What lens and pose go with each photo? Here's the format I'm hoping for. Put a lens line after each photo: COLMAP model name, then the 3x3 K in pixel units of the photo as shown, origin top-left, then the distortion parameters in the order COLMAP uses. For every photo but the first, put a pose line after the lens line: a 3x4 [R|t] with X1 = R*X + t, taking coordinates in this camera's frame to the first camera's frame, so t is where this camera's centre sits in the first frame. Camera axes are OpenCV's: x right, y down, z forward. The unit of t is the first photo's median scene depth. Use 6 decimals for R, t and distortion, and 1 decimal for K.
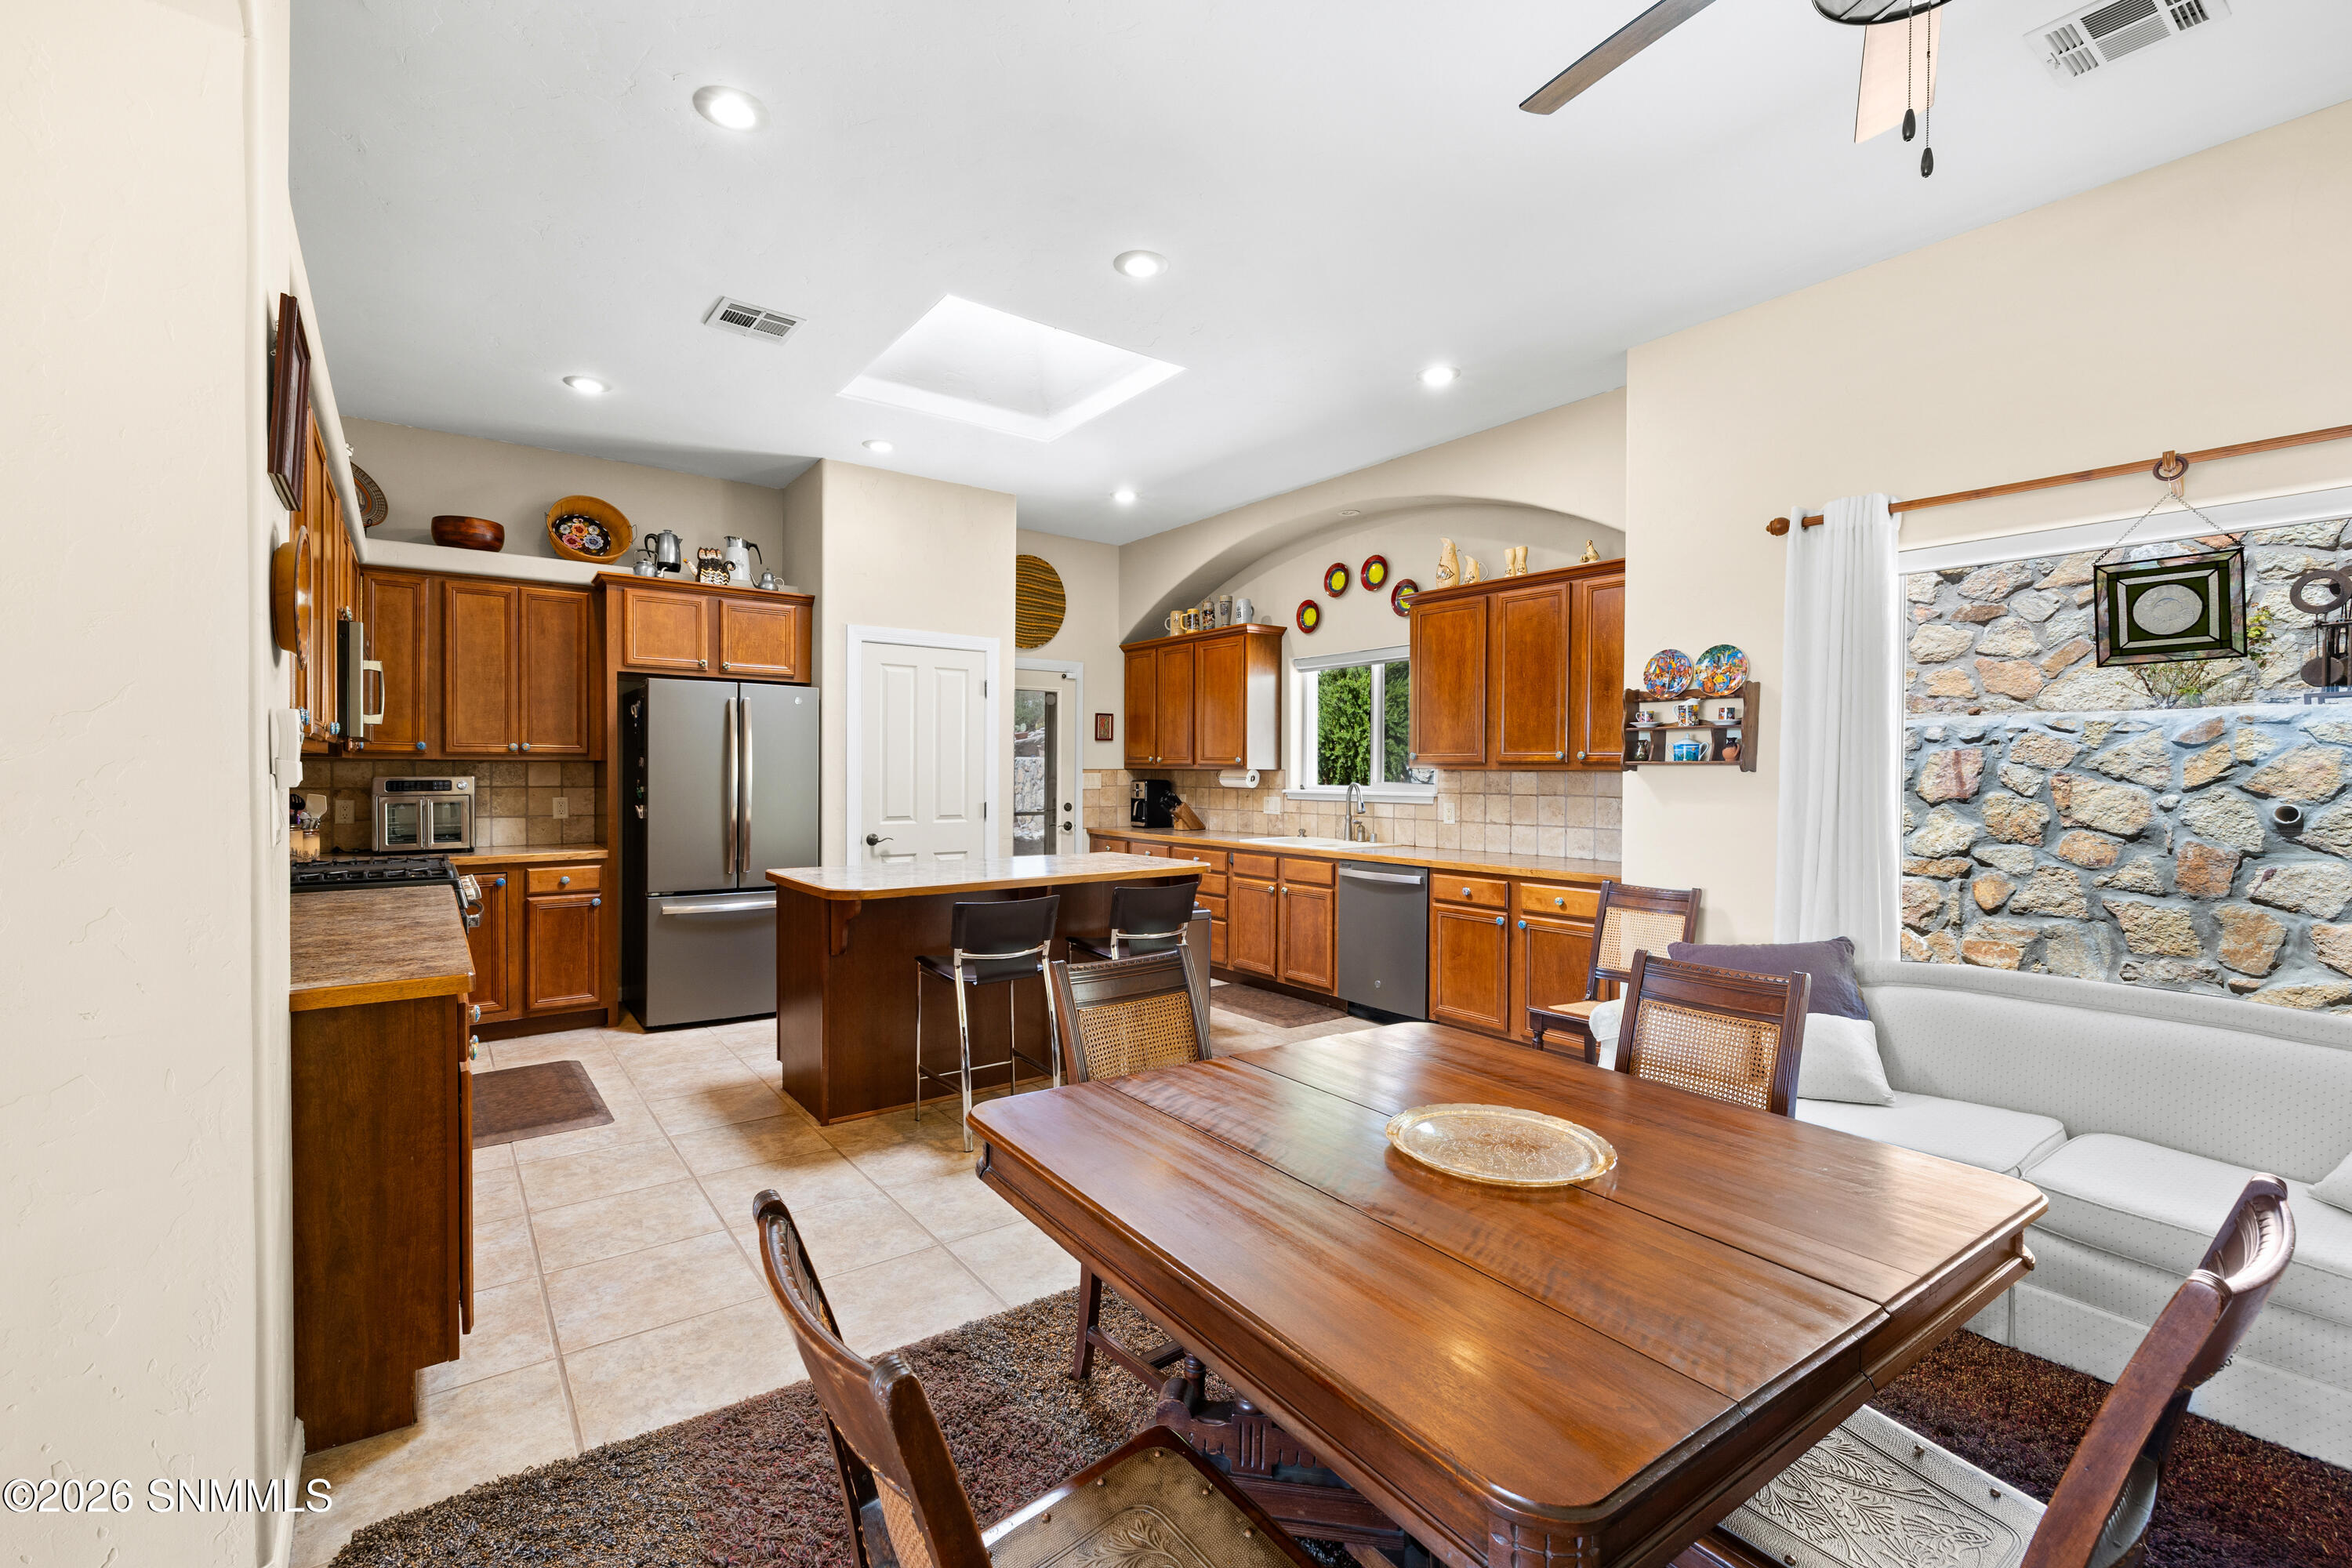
lens RADIAL K [[995.6, 0, 1183.2], [0, 995.6, 768.7], [0, 0, 1]] dist [-0.002826, 0.000914]
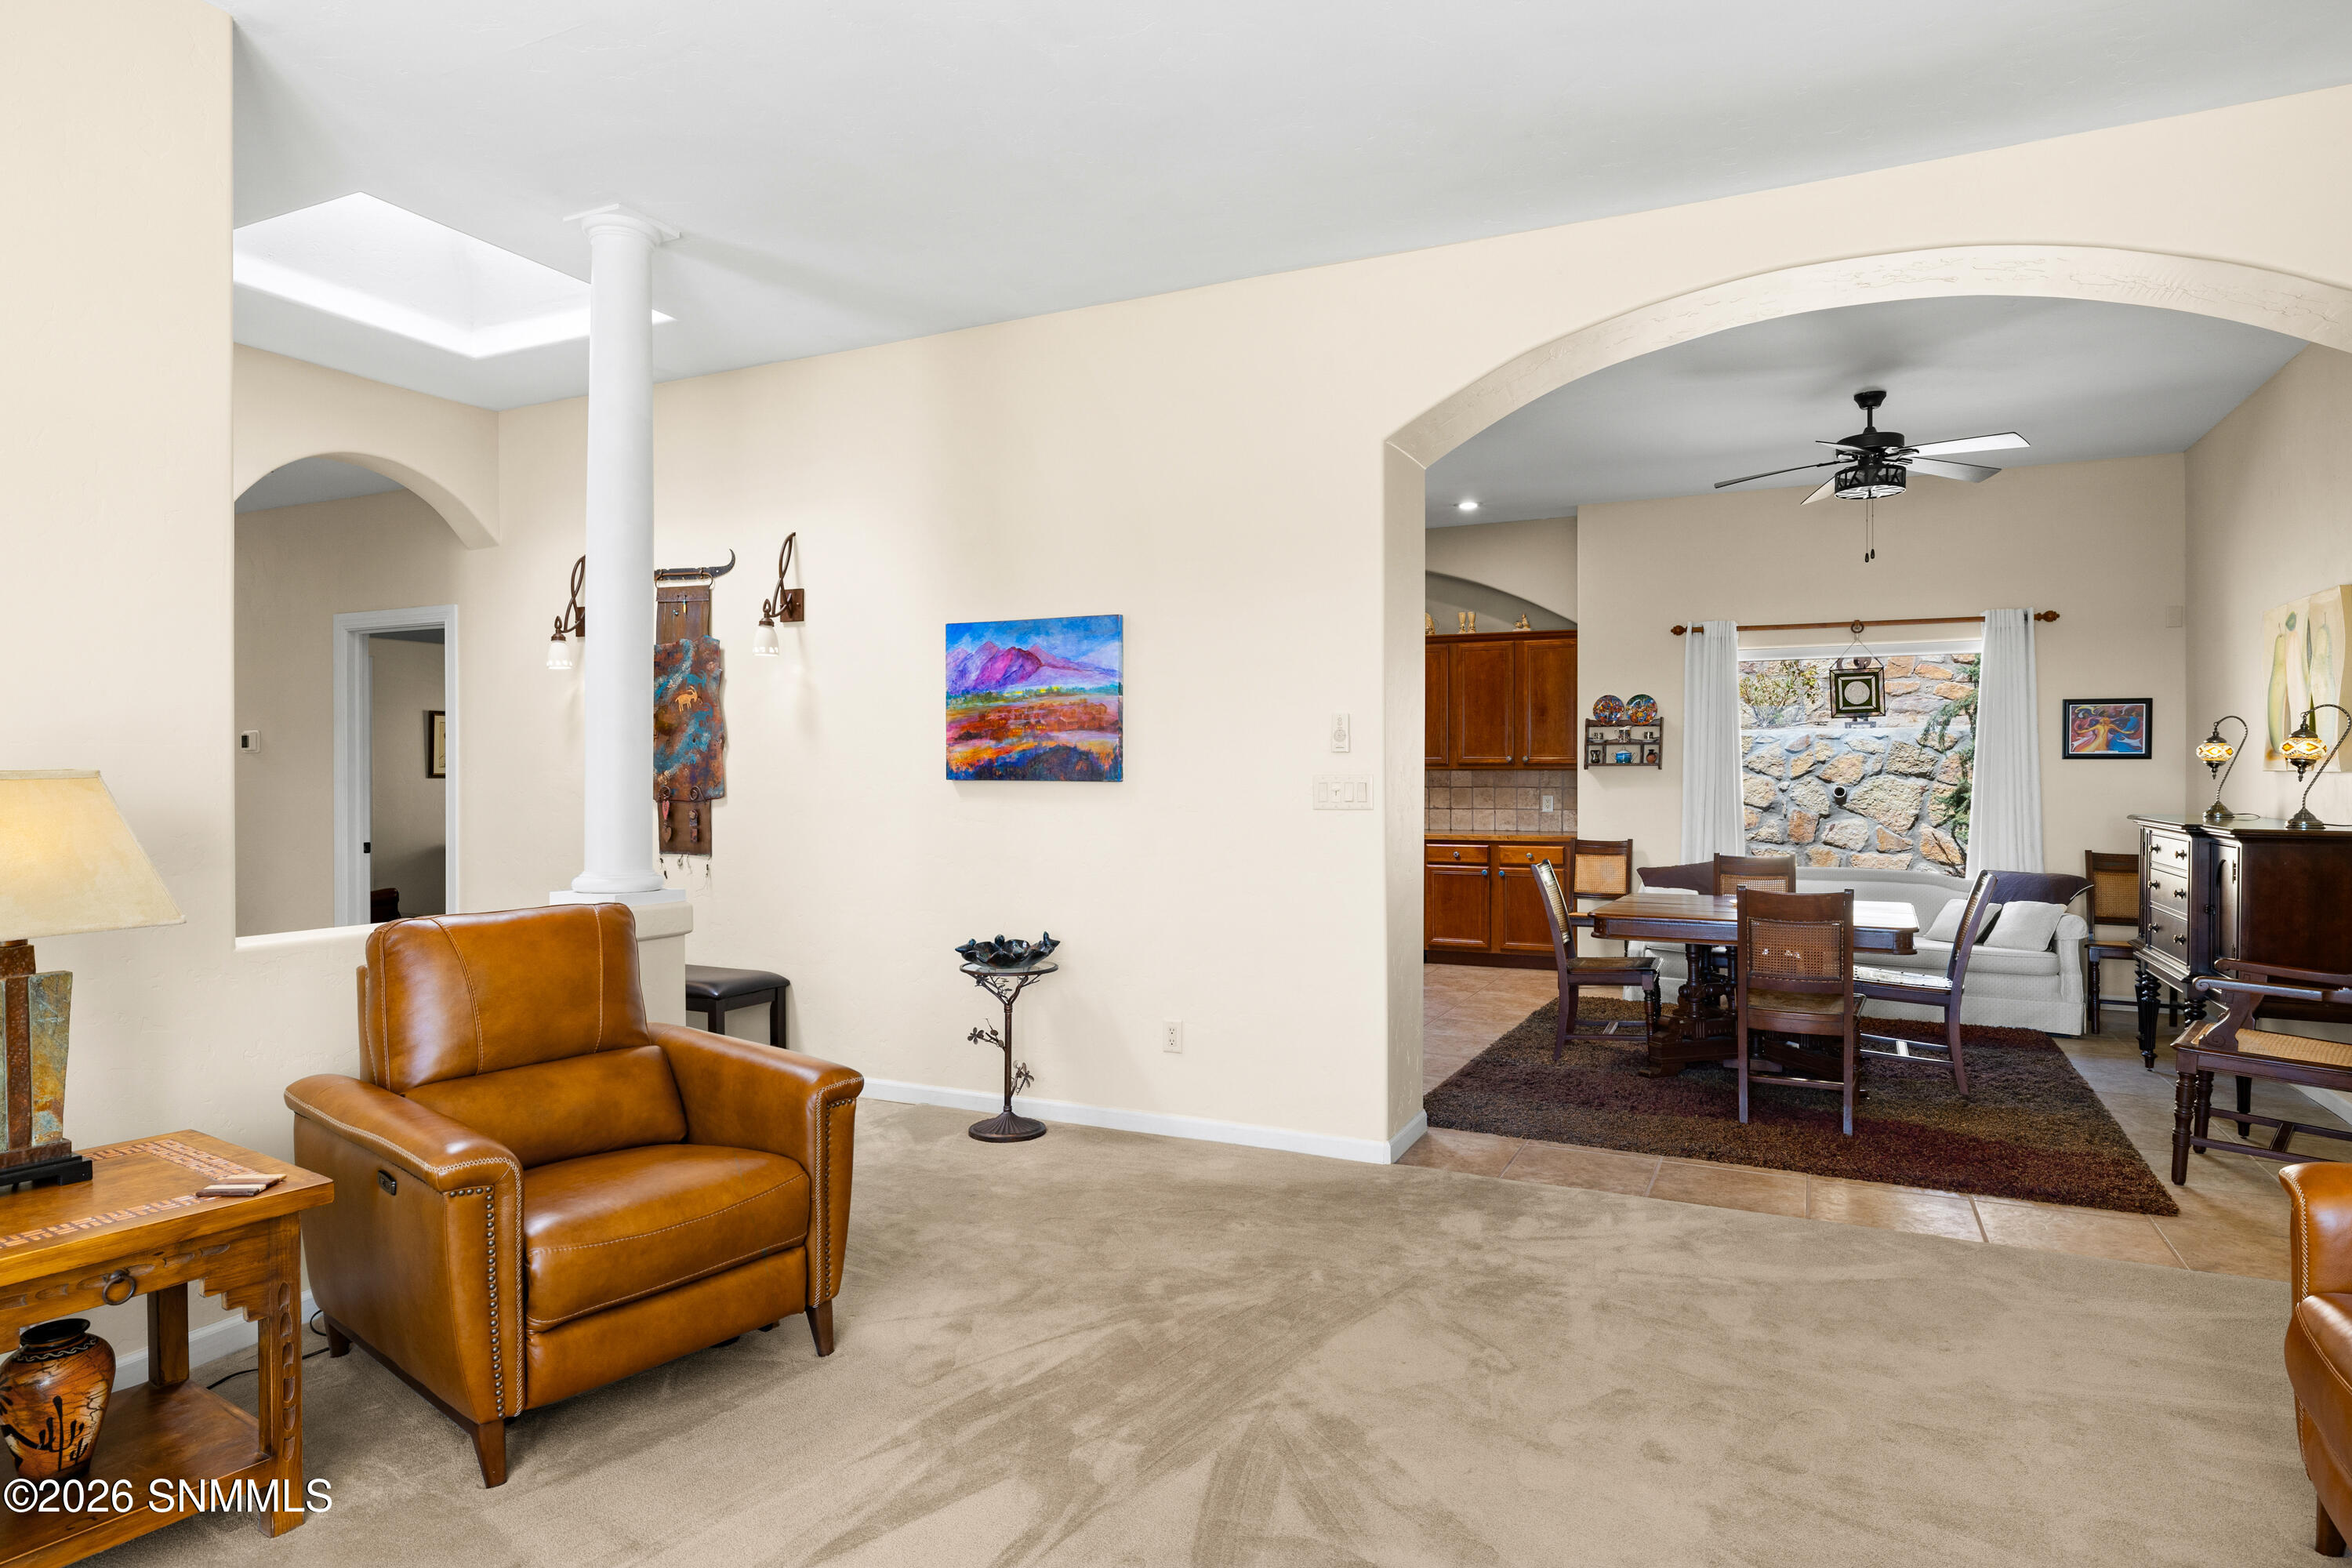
lens RADIAL K [[1325.1, 0, 1164.8], [0, 1325.1, 746.7], [0, 0, 1]] dist [0.001538, -0.000681]
pose [[0.890813, 0.001329, 0.454369, -0.987910], [0.006108, 0.999870, -0.014901, -0.005542], [-0.454330, 0.016049, 0.890689, -0.524137]]
